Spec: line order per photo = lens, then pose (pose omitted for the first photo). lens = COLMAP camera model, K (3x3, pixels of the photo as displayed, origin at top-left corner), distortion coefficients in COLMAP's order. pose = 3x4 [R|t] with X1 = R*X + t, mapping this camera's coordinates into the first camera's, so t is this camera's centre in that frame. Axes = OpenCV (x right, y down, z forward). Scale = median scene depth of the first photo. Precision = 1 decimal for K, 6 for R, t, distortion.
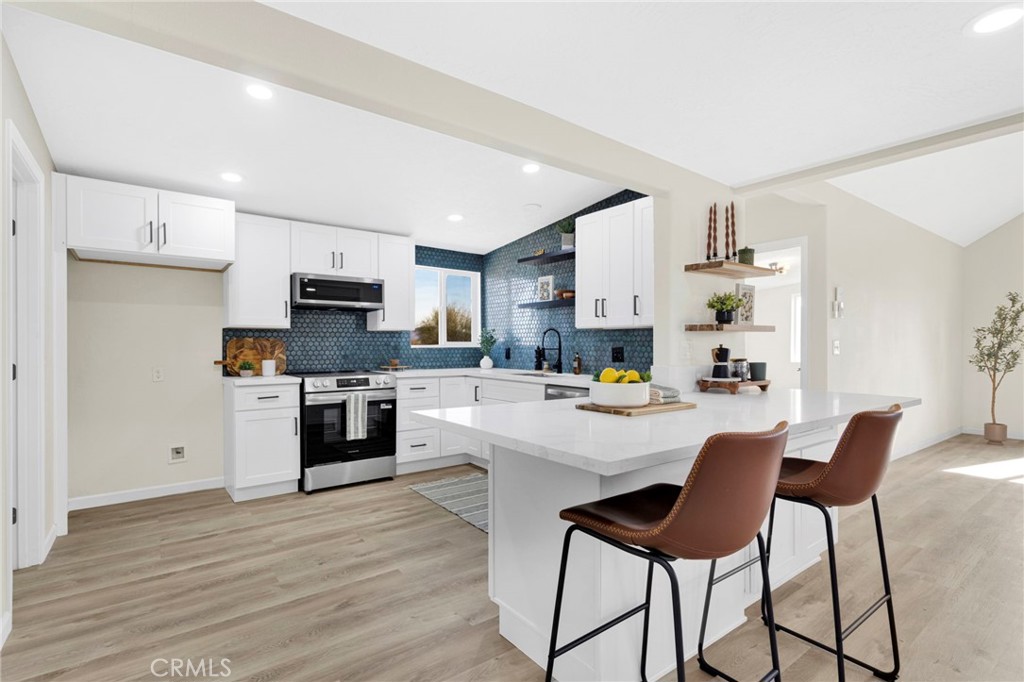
lens RADIAL K [[486.3, 0, 516.0], [0, 486.3, 347.5], [0, 0, 1]] dist [-0.002714, 0.003150]
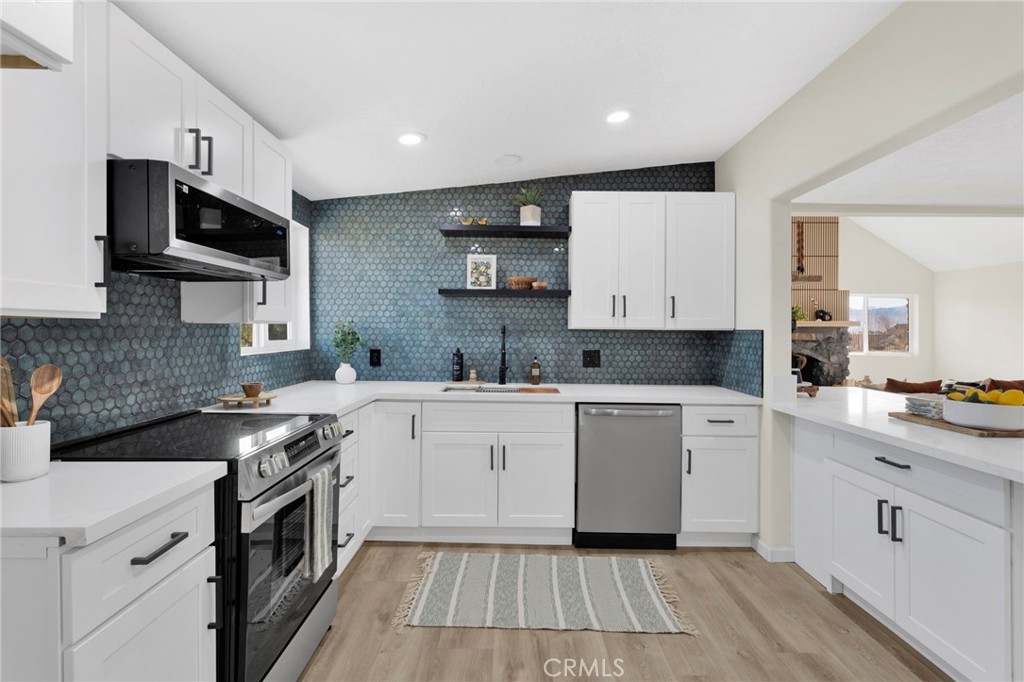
lens RADIAL K [[486.3, 0, 512.9], [0, 486.3, 329.9], [0, 0, 1]] dist [-0.002714, 0.003150]
pose [[0.608318, 0.005943, 0.793671, -0.558602], [-0.005141, 0.999980, -0.003547, -0.032639], [-0.793676, -0.001923, 0.608337, 0.572344]]
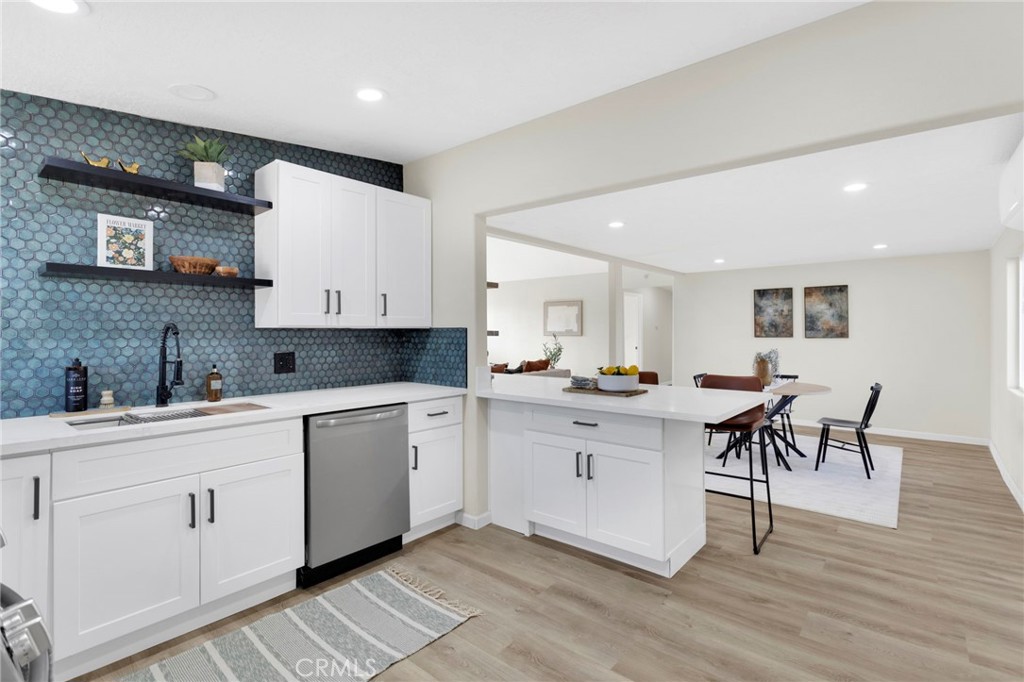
lens RADIAL K [[486.3, 0, 515.5], [0, 486.3, 329.6], [0, 0, 1]] dist [-0.002714, 0.003150]
pose [[-0.225748, 0.000280, 0.974186, -0.574733], [0.003306, 0.999994, 0.000479, -0.034285], [-0.974180, 0.003329, -0.225748, 0.812537]]
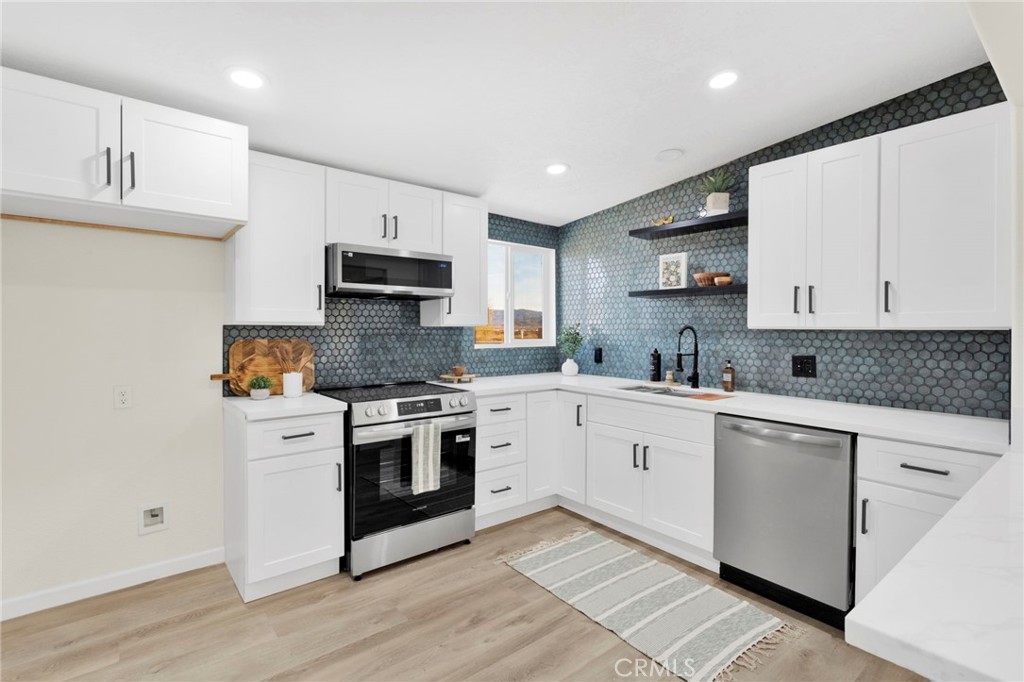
lens RADIAL K [[486.3, 0, 515.6], [0, 486.3, 331.8], [0, 0, 1]] dist [-0.002714, 0.003150]
pose [[0.999479, 0.004805, 0.031918, -0.220197], [-0.004844, 0.999988, 0.001128, -0.032898], [-0.031912, -0.001282, 0.999490, 0.315335]]
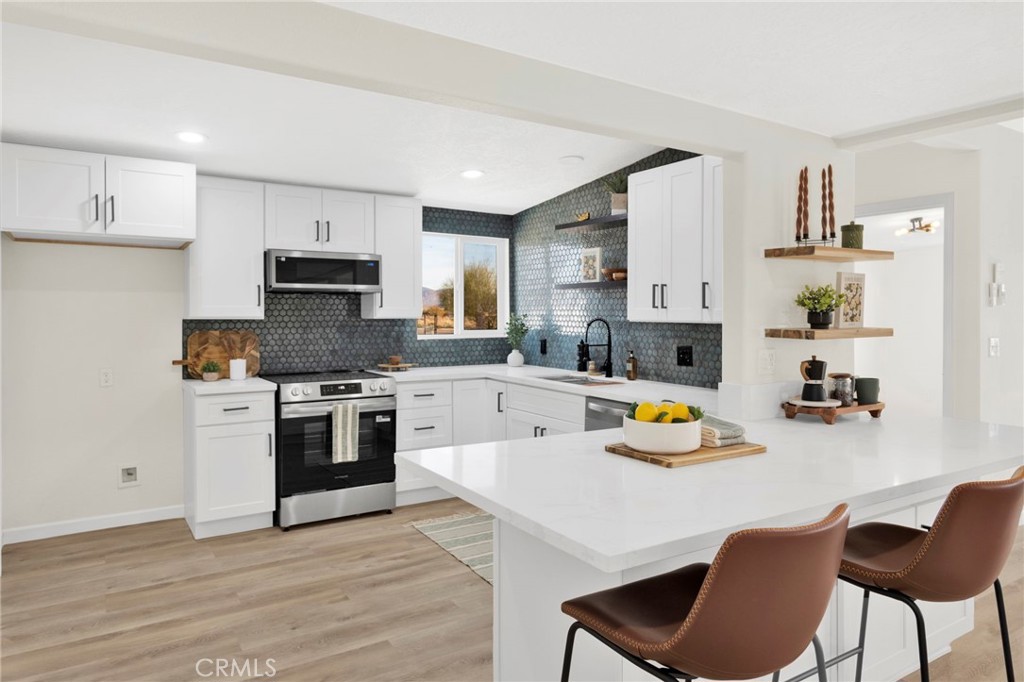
lens RADIAL K [[655.2, 0, 516.7], [0, 655.2, 318.0], [0, 0, 1]] dist [-0.003522, 0.001638]
pose [[0.996484, 0.002325, -0.083749, 0.034868], [-0.002097, 0.999994, 0.002801, -0.045498], [0.083755, -0.002616, 0.996483, -0.028201]]
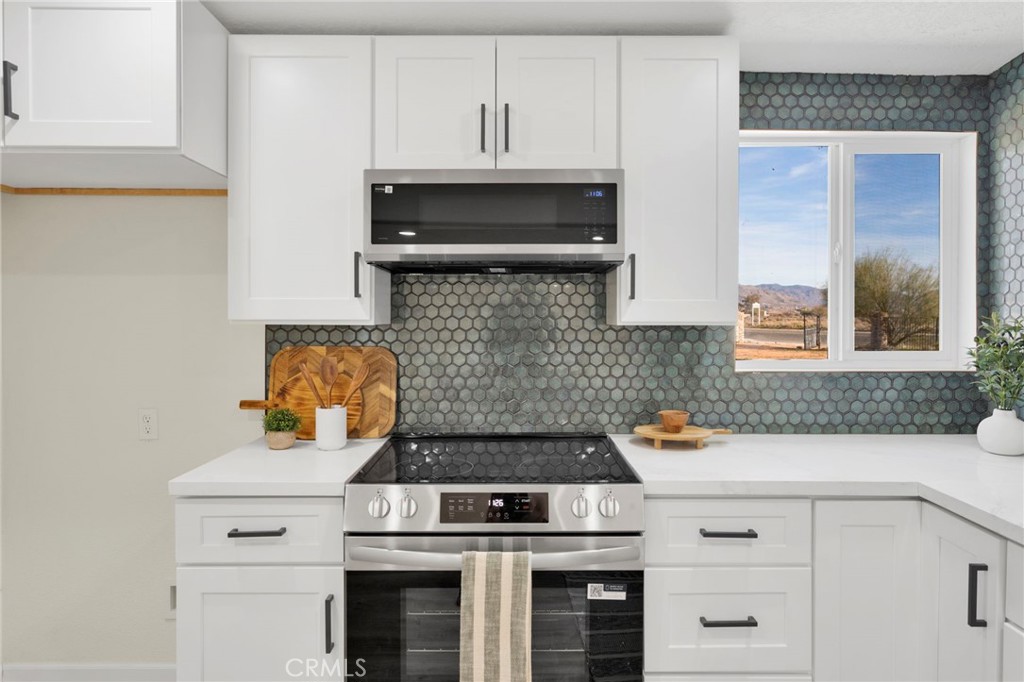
lens RADIAL K [[655.2, 0, 521.4], [0, 655.2, 316.7], [0, 0, 1]] dist [-0.003522, 0.001638]
pose [[0.798284, 0.008114, -0.602226, -0.072115], [-0.005407, 0.999965, 0.006306, -0.050083], [0.602257, -0.001777, 0.798300, 0.669344]]
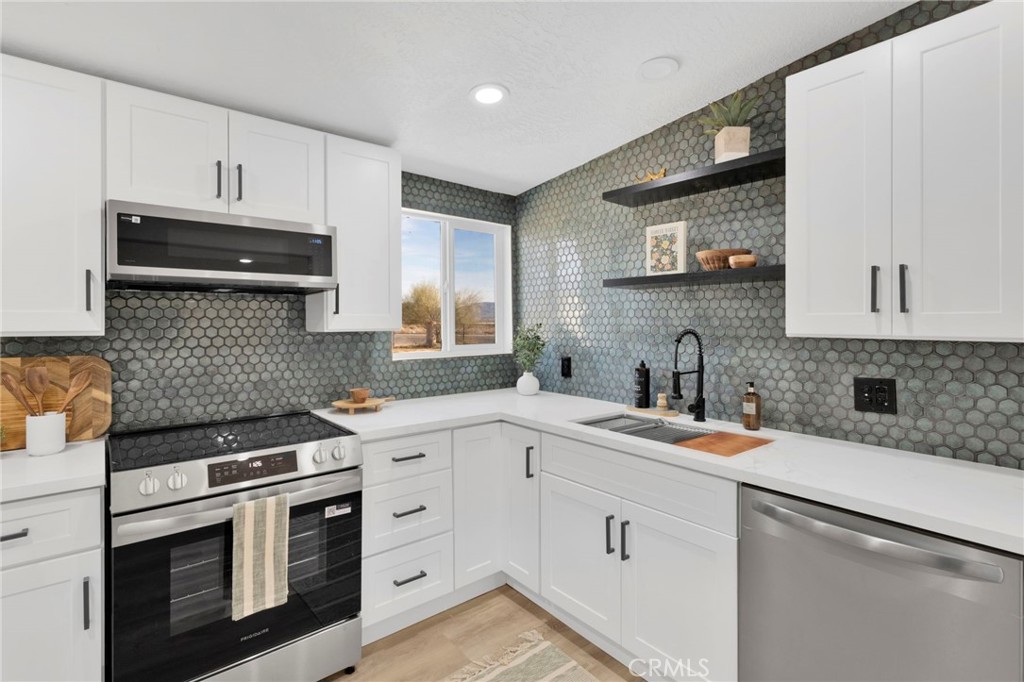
lens RADIAL K [[486.3, 0, 513.9], [0, 486.3, 321.5], [0, 0, 1]] dist [-0.002714, 0.003150]
pose [[0.999214, -0.001790, 0.039609, -0.128286], [0.001978, 0.999987, -0.004717, -0.049334], [-0.039600, 0.004791, 0.999204, 0.568302]]
